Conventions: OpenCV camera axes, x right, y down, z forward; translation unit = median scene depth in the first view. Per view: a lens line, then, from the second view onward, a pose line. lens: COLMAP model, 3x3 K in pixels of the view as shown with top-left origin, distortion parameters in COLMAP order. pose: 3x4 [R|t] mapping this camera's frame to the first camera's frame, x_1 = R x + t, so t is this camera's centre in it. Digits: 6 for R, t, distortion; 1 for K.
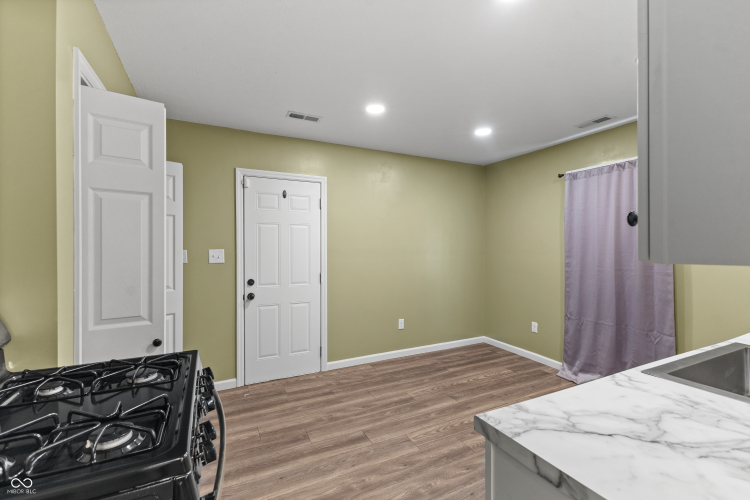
lens RADIAL K [[324.1, 0, 375.3], [0, 324.1, 251.3], [0, 0, 1]] dist [0.007799, -0.003221]
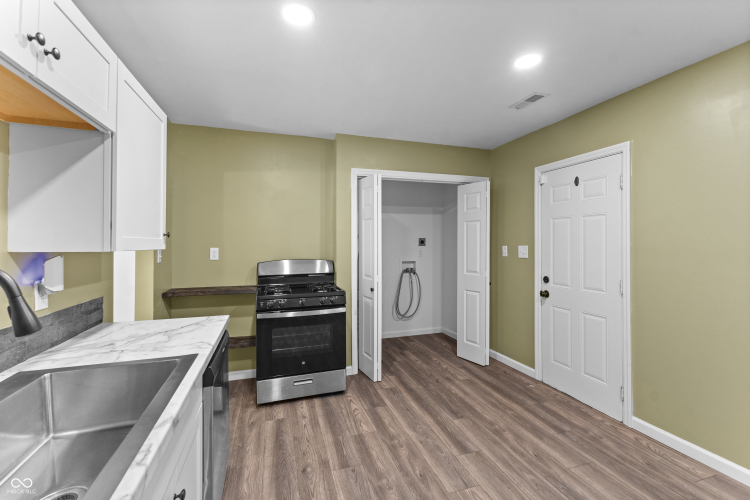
lens RADIAL K [[324.1, 0, 377.6], [0, 324.1, 243.2], [0, 0, 1]] dist [0.007799, -0.003221]
pose [[-0.141822, 0.001262, -0.989891, 0.716765], [-0.013944, 0.999897, 0.003272, -0.011449], [0.989794, 0.014268, -0.141790, 0.687237]]
